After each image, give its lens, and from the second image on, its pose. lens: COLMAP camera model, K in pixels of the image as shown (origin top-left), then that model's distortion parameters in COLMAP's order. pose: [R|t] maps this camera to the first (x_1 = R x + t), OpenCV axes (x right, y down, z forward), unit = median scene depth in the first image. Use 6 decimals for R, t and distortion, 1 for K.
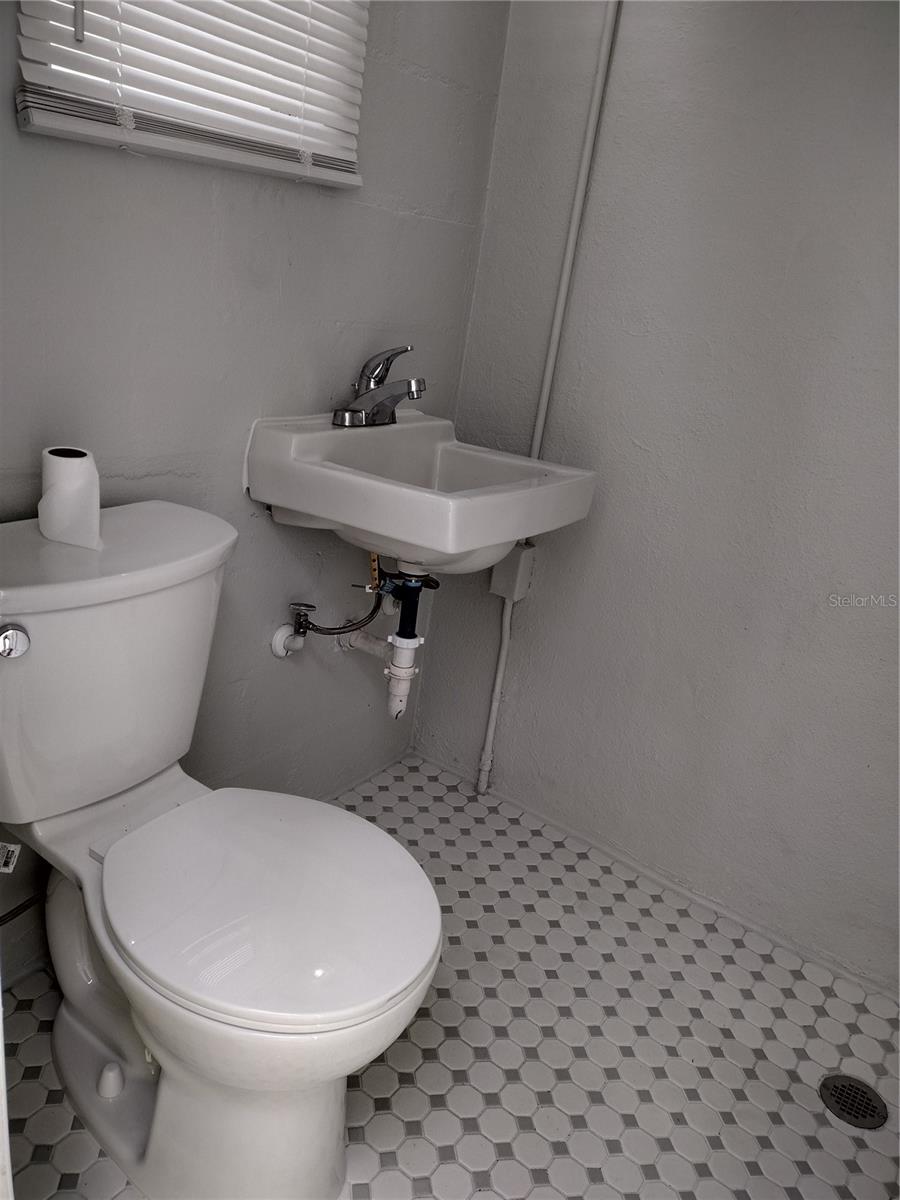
lens RADIAL K [[910.4, 0, 441.9], [0, 910.4, 592.7], [0, 0, 1]] dist [0.057510, -0.066768]
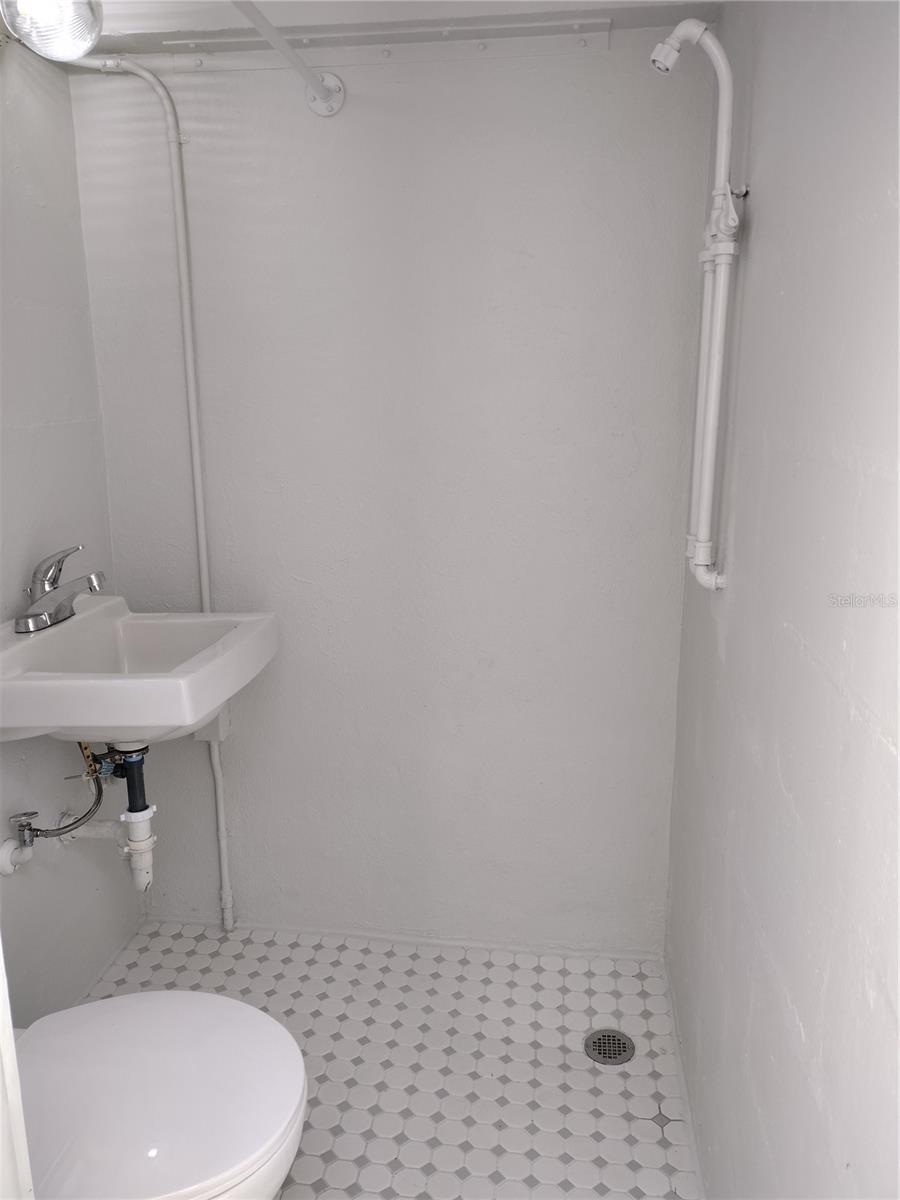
lens RADIAL K [[910.4, 0, 456.2], [0, 910.4, 600.8], [0, 0, 1]] dist [0.057510, -0.066768]
pose [[0.869977, -0.239719, 0.430900, -0.117810], [0.275952, 0.960907, -0.022566, -0.057123], [-0.408645, 0.138540, 0.902117, -0.119298]]
